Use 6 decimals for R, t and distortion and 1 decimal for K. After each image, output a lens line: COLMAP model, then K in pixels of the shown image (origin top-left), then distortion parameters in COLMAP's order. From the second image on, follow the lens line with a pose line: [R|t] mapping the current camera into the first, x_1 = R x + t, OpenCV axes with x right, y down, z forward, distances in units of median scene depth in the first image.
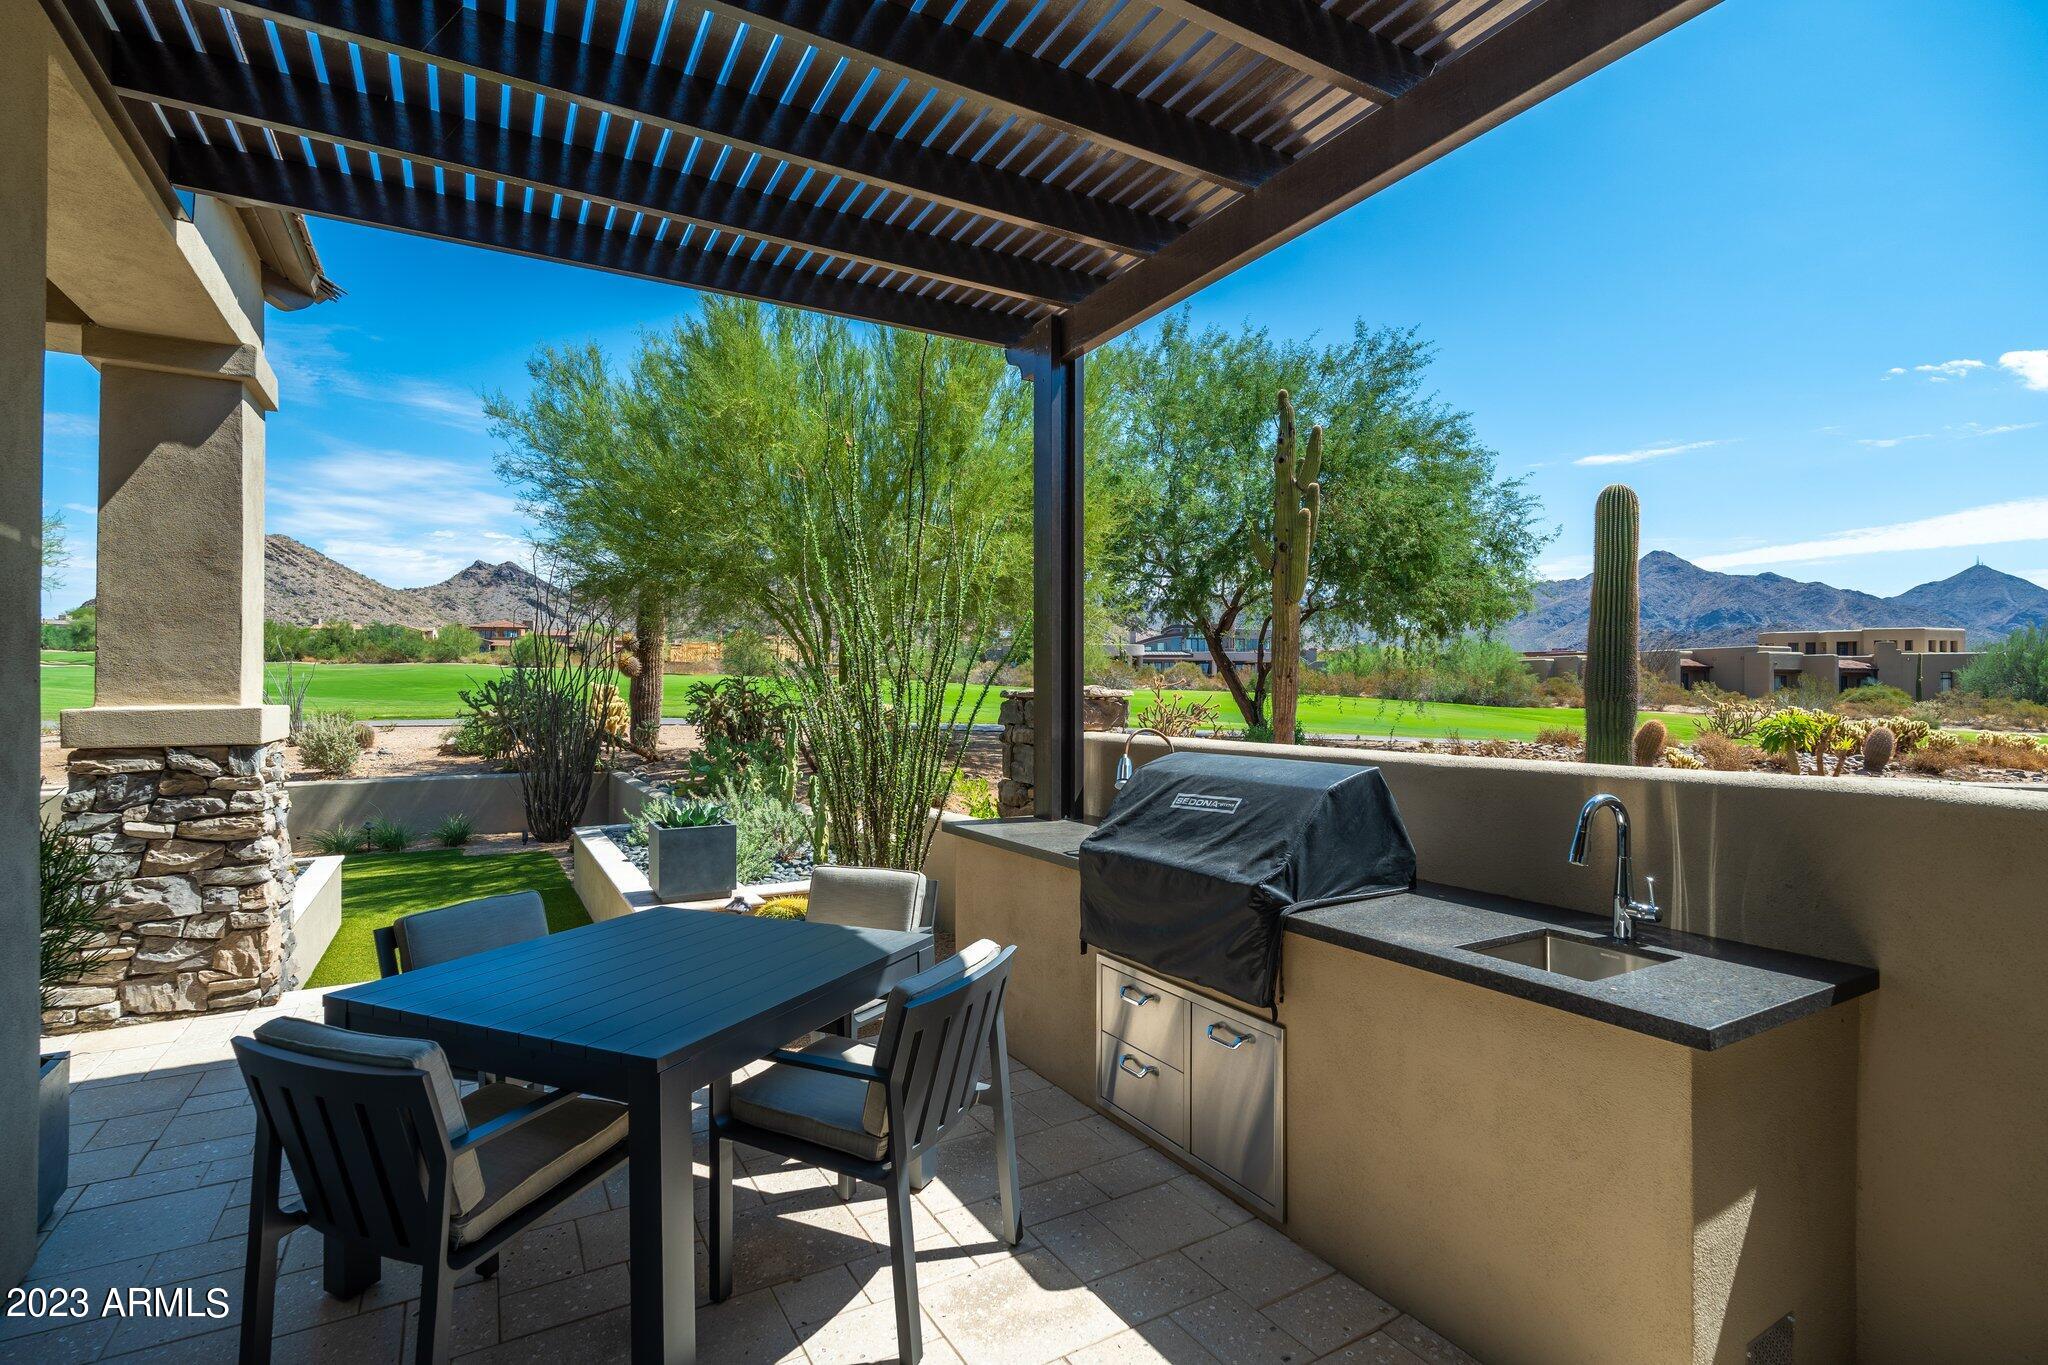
lens RADIAL K [[966.7, 0, 1024.0], [0, 966.7, 682.5], [0, 0, 1]] dist [-0.000983, 0.000363]
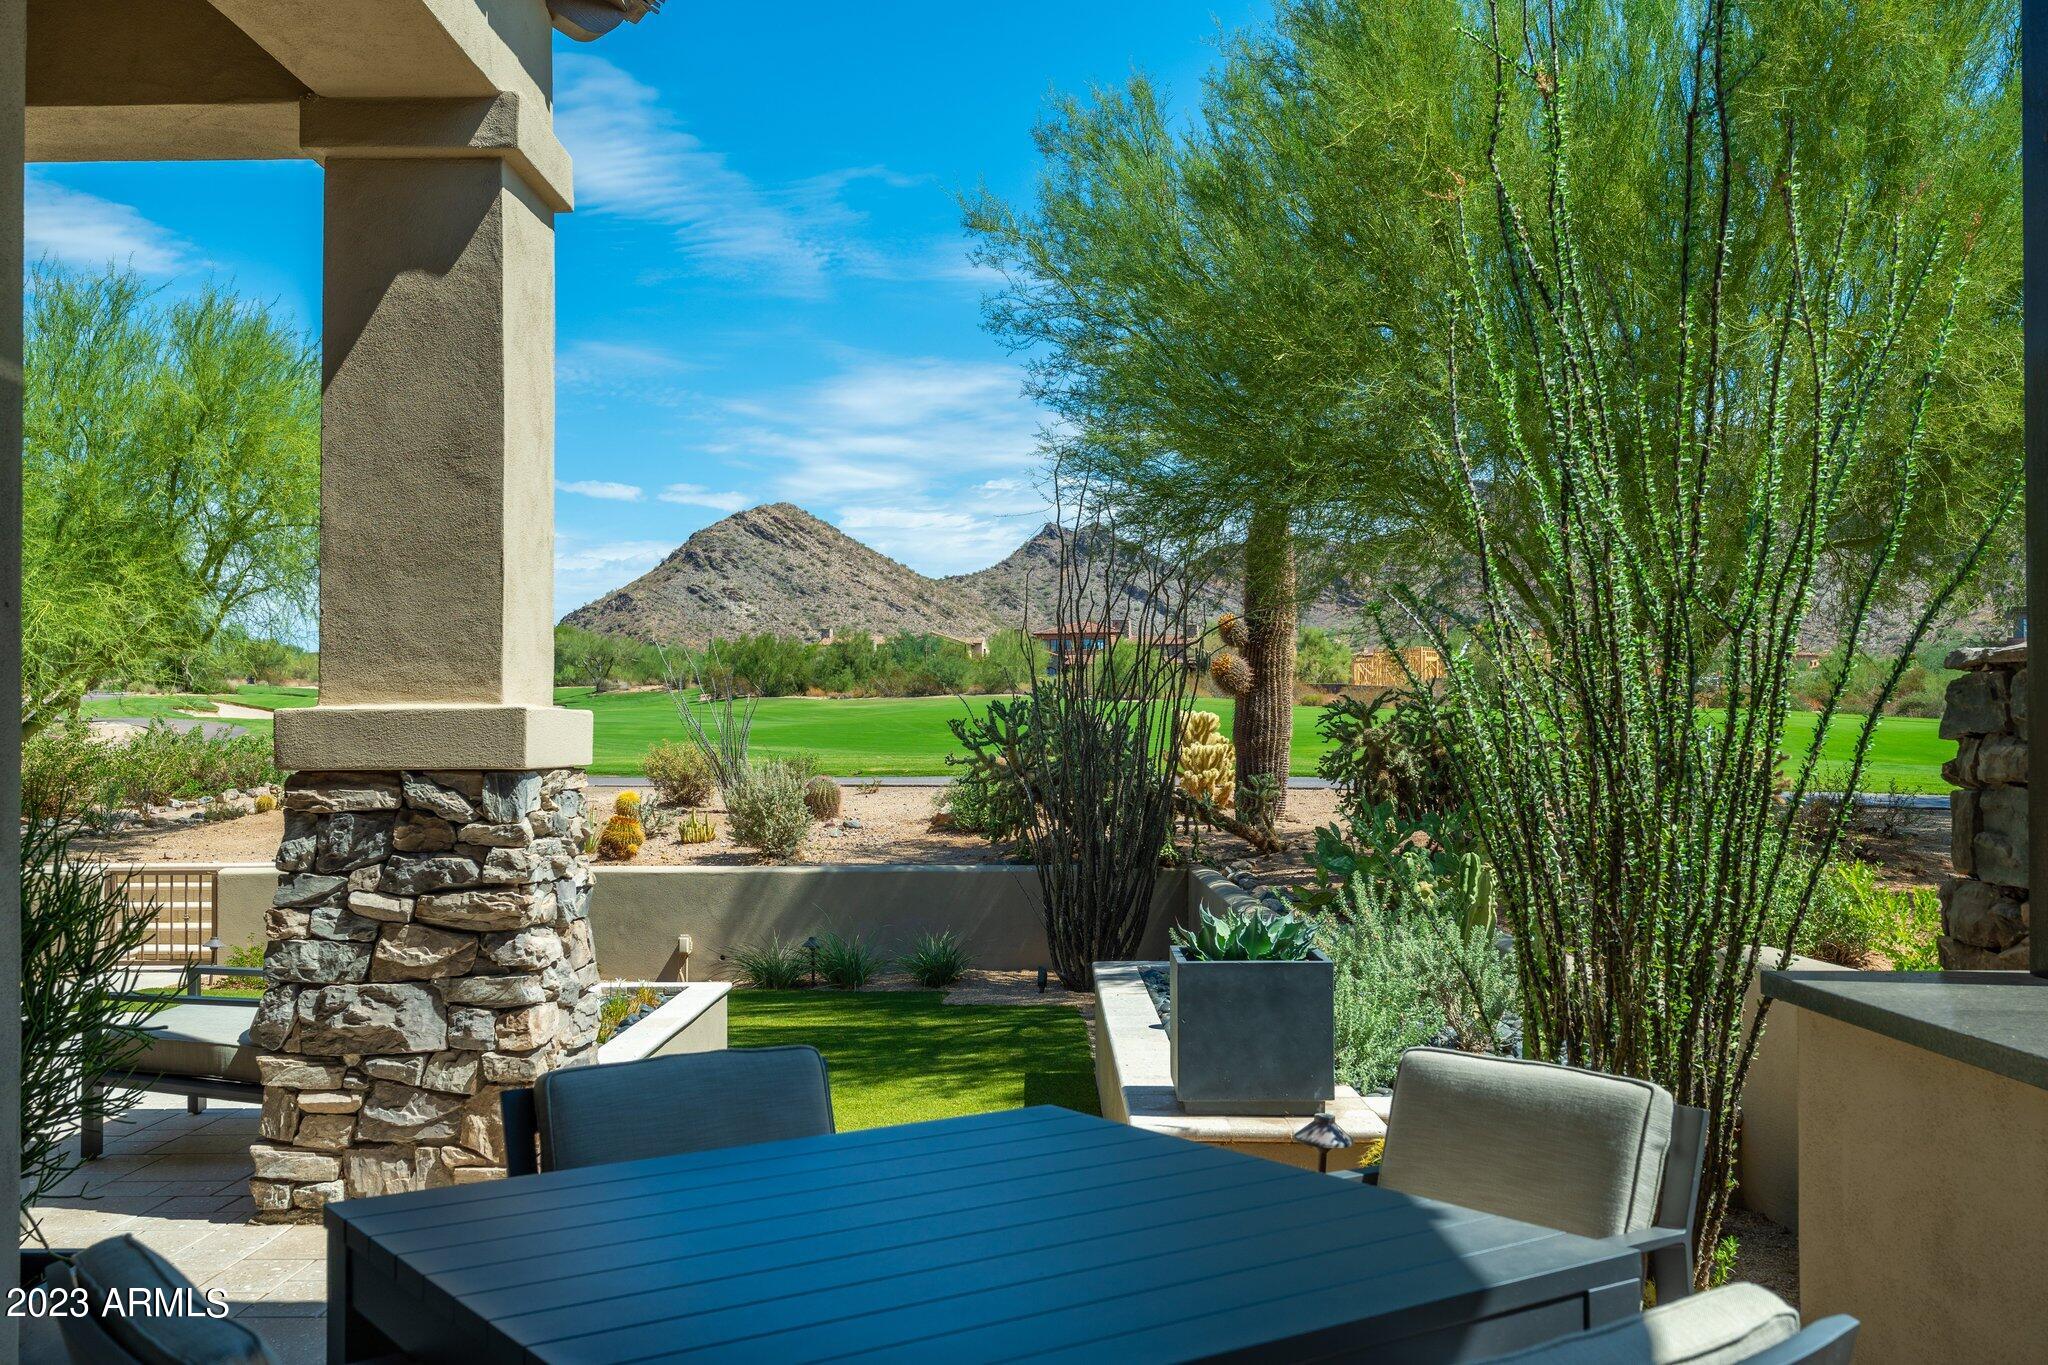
lens RADIAL K [[1858.0, 0, 1018.5], [0, 1858.0, 714.8], [0, 0, 1]] dist [-0.000854, 0.000860]
pose [[0.862155, -0.010046, -0.506545, 0.037068], [0.007241, 0.999946, -0.007507, 0.041138], [0.506593, 0.002804, 0.862181, 0.180894]]
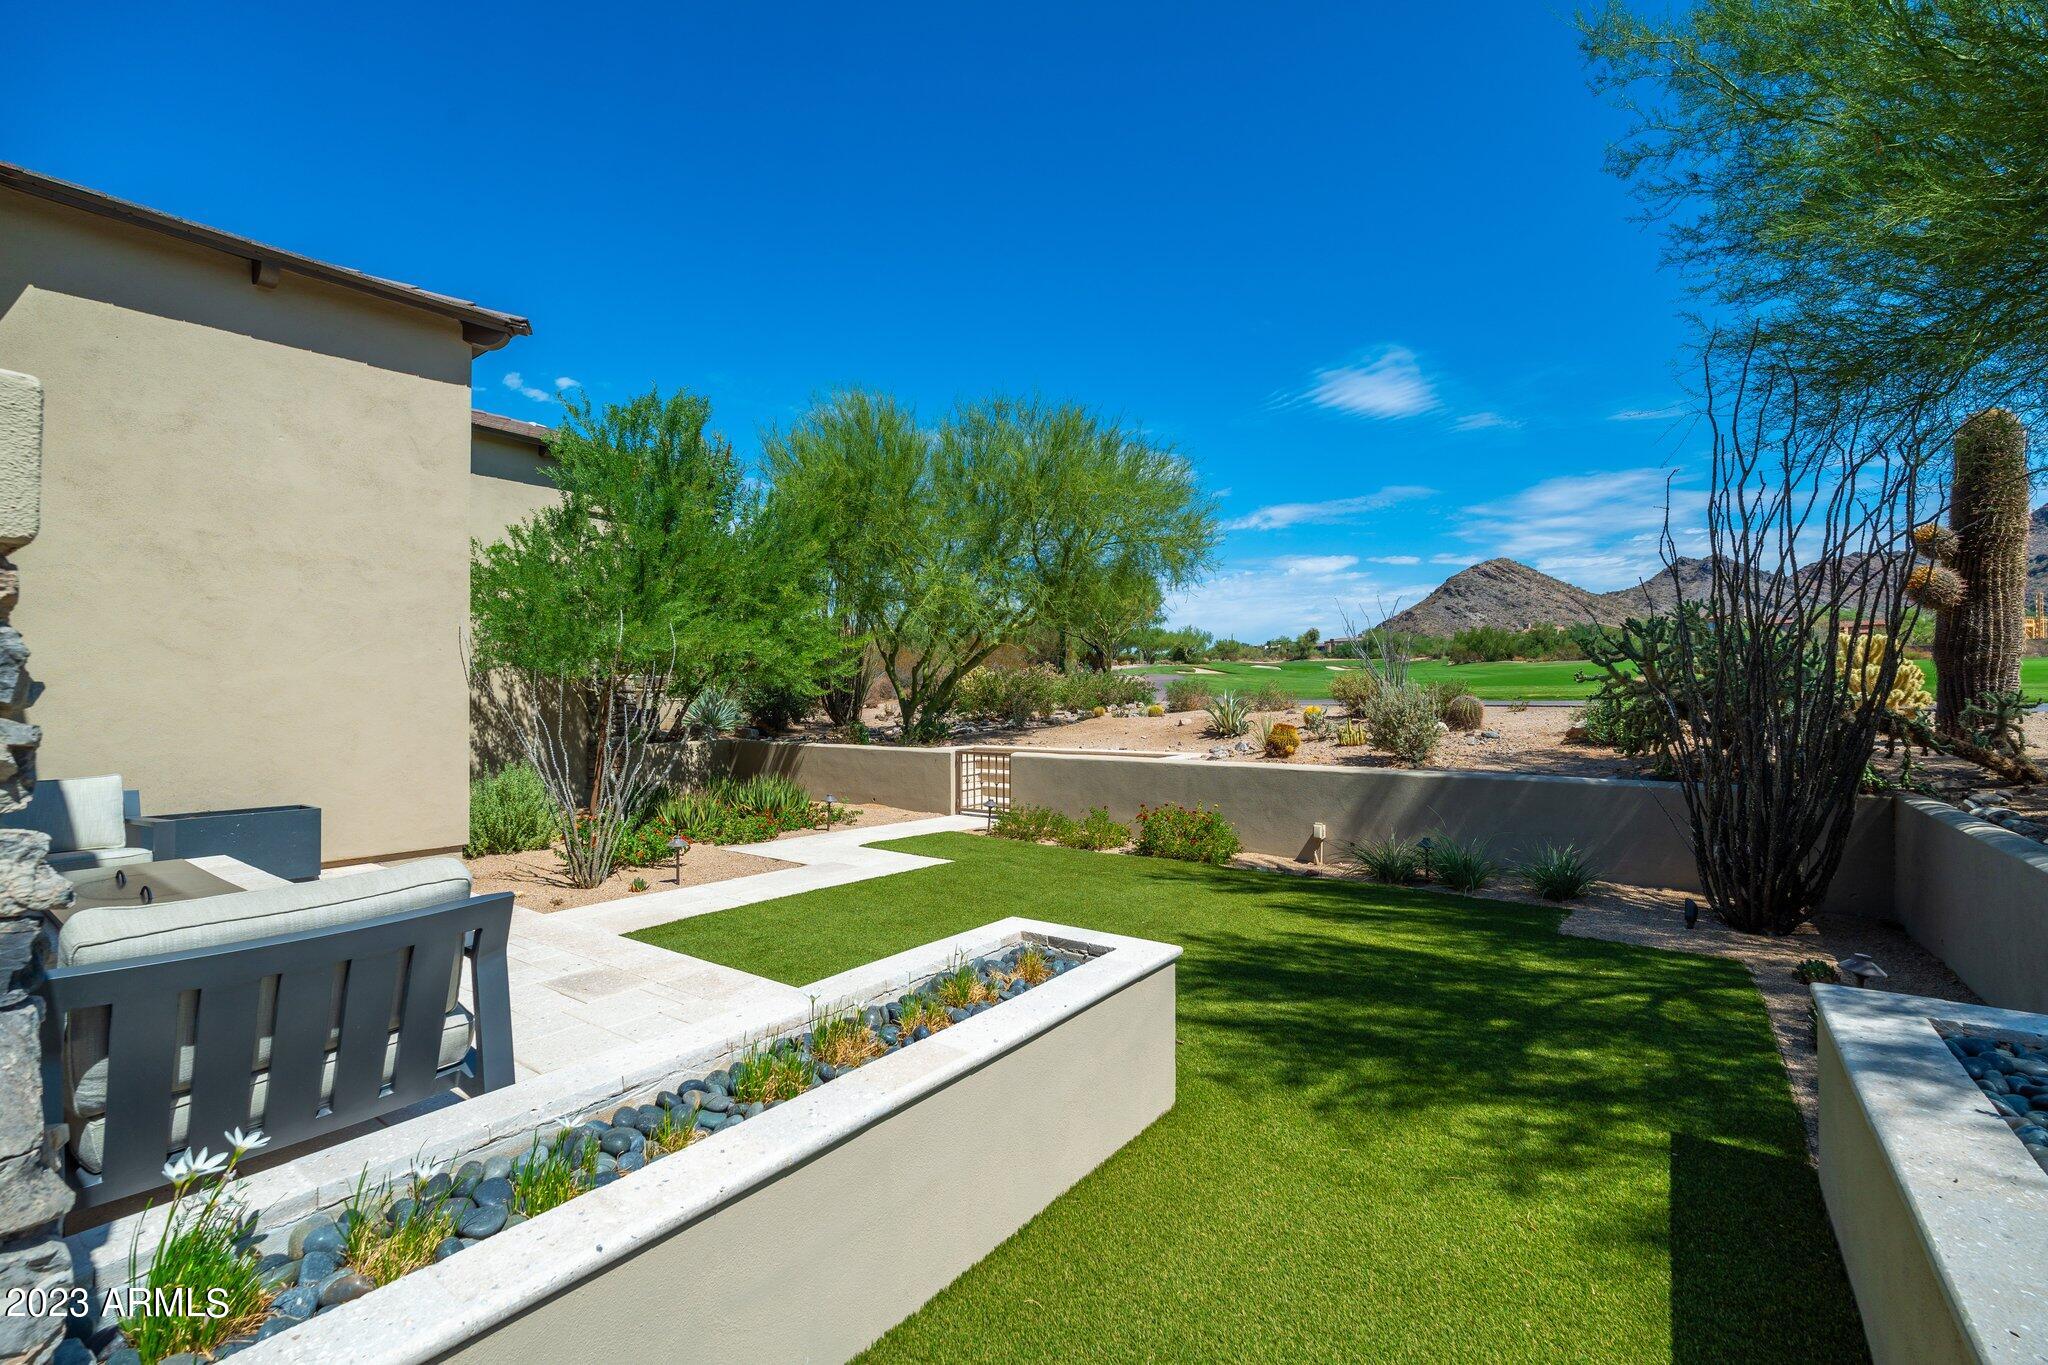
lens RADIAL K [[898.0, 0, 1032.9], [0, 898.0, 687.2], [0, 0, 1]] dist [0.001618, 0.000169]
pose [[0.418677, -0.004777, -0.908123, -0.599821], [0.011829, 0.999930, 0.000194, 0.099265], [0.908058, -0.010824, 0.418704, 1.262793]]
